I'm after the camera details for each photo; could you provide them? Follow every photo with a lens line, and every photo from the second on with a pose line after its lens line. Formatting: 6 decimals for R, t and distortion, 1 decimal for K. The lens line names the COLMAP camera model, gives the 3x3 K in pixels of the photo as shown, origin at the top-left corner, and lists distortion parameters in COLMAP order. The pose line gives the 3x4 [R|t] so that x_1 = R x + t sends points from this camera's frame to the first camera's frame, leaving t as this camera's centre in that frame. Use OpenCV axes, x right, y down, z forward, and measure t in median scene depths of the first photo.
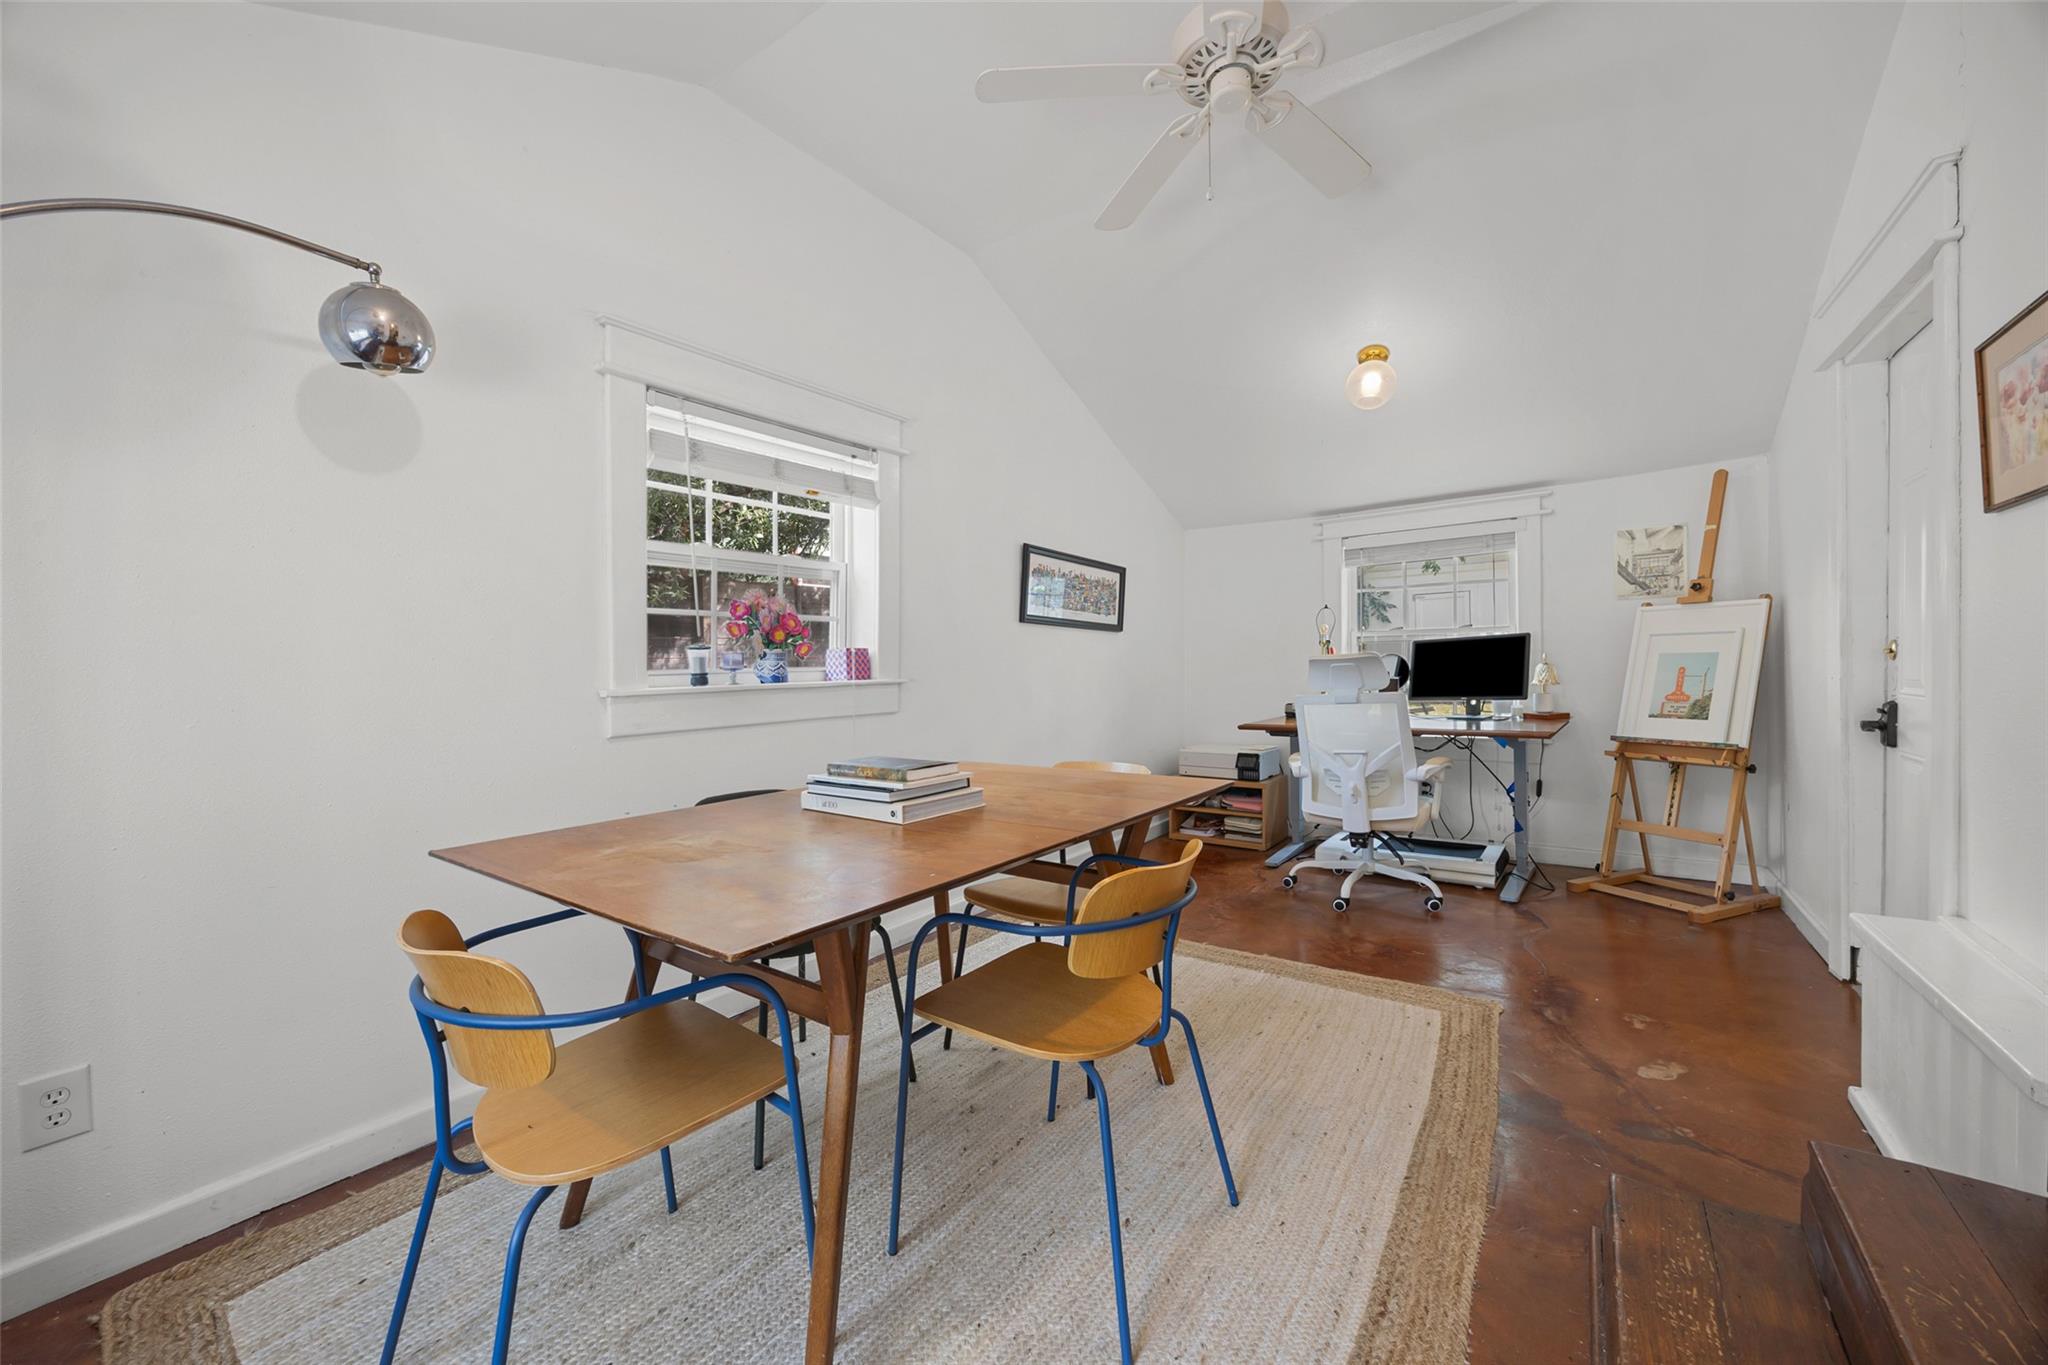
lens RADIAL K [[784.8, 0, 1024.0], [0, 784.8, 682.5], [0, 0, 1]] dist [-0.000867, -0.000126]
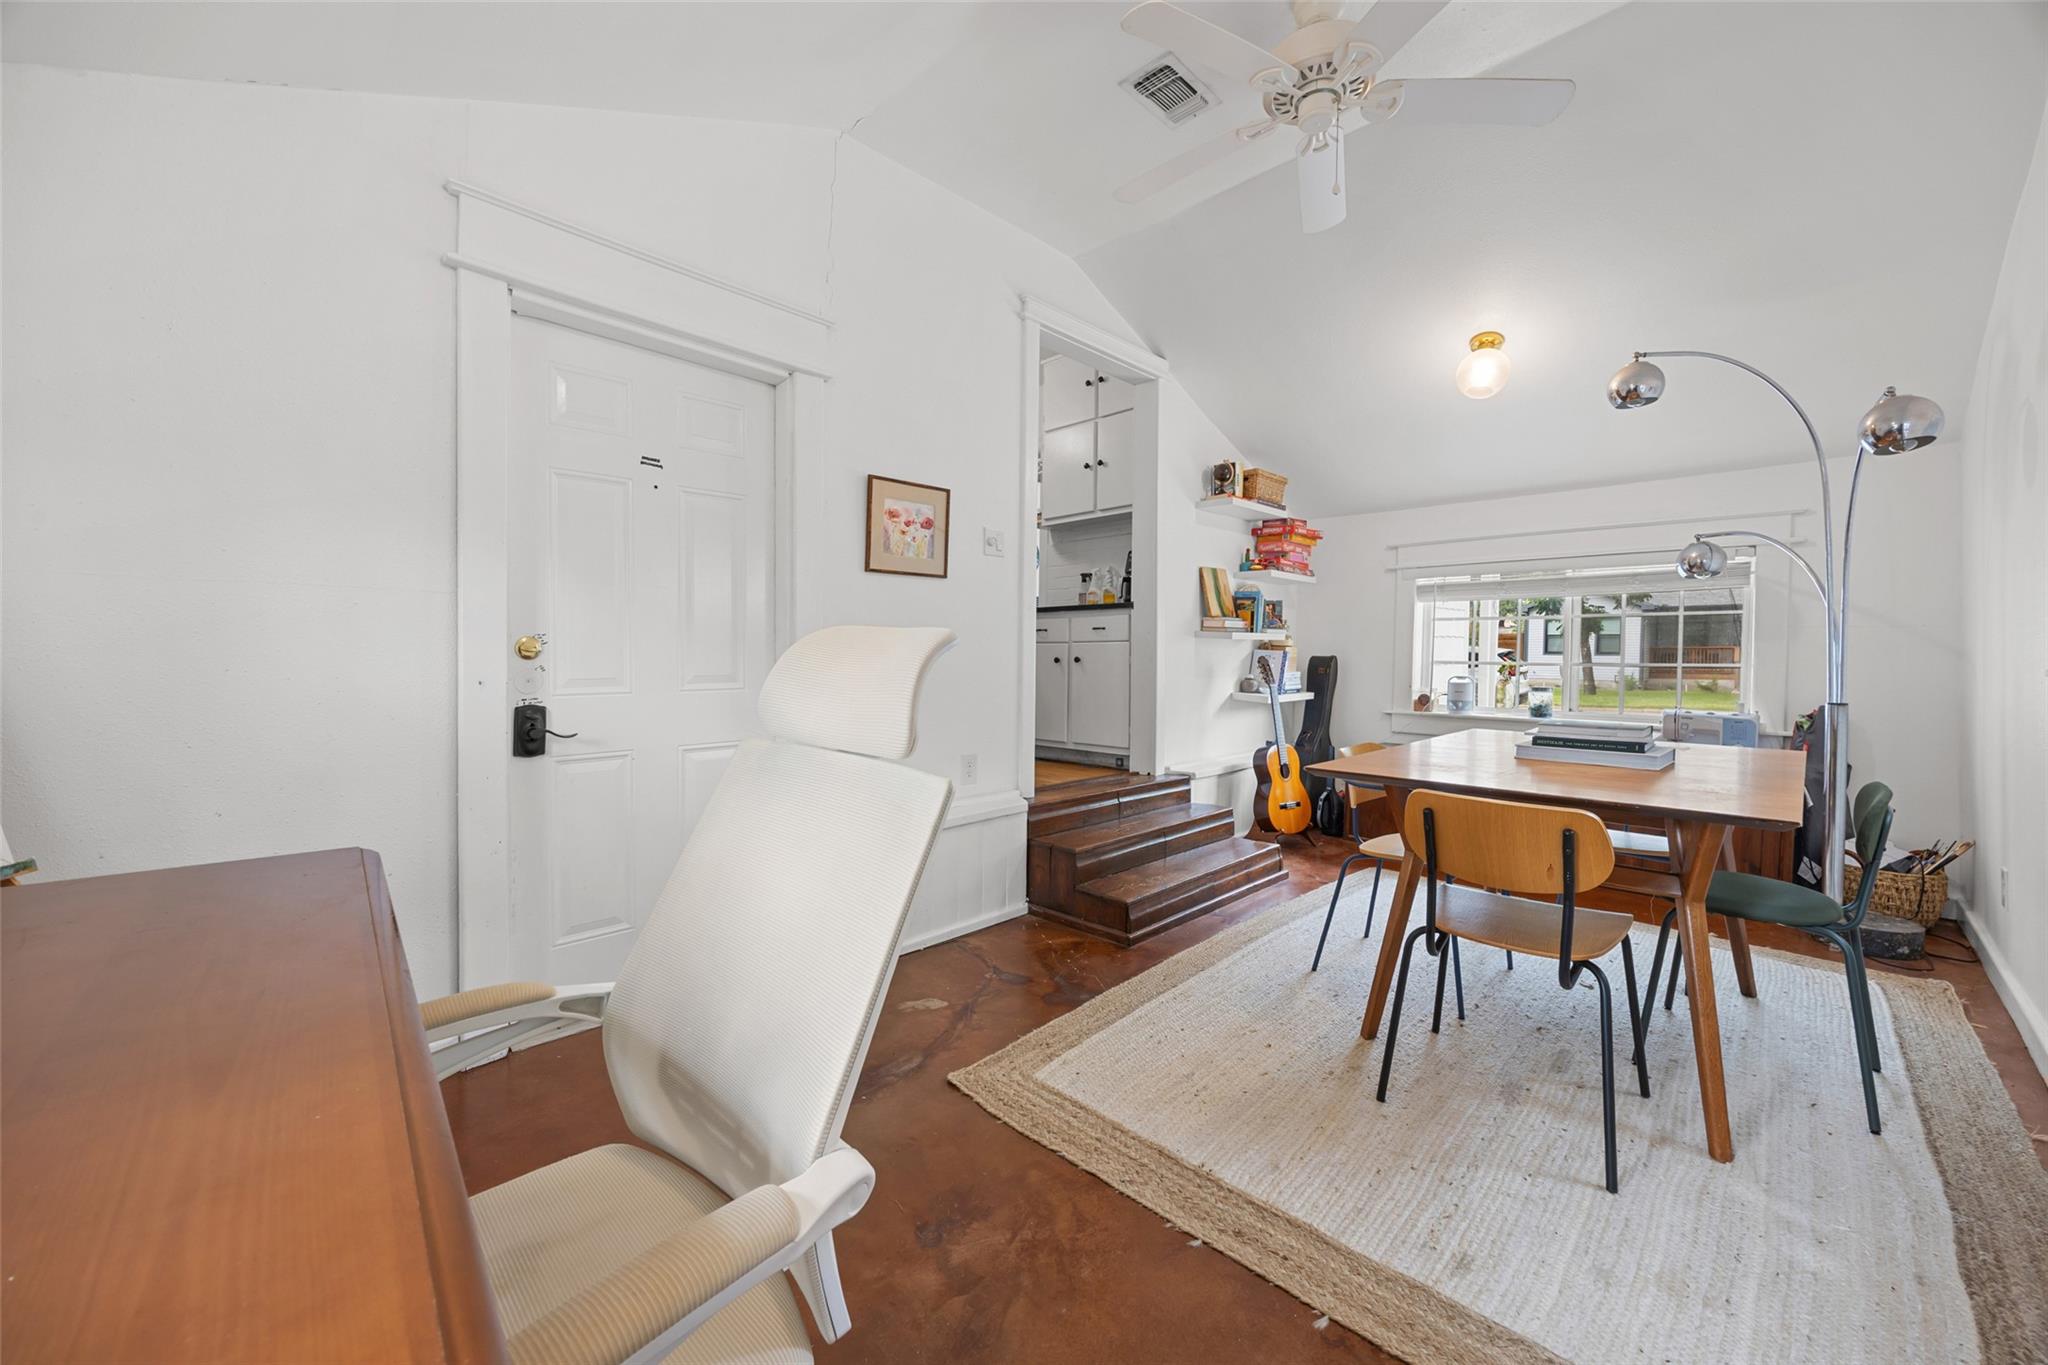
lens RADIAL K [[784.8, 0, 1024.0], [0, 784.8, 682.5], [0, 0, 1]] dist [-0.000867, -0.000126]
pose [[-0.988611, 0.010002, 0.150161, 0.427328], [0.017460, 0.998674, 0.048432, -0.040409], [-0.149478, 0.050502, -0.987475, 1.884585]]
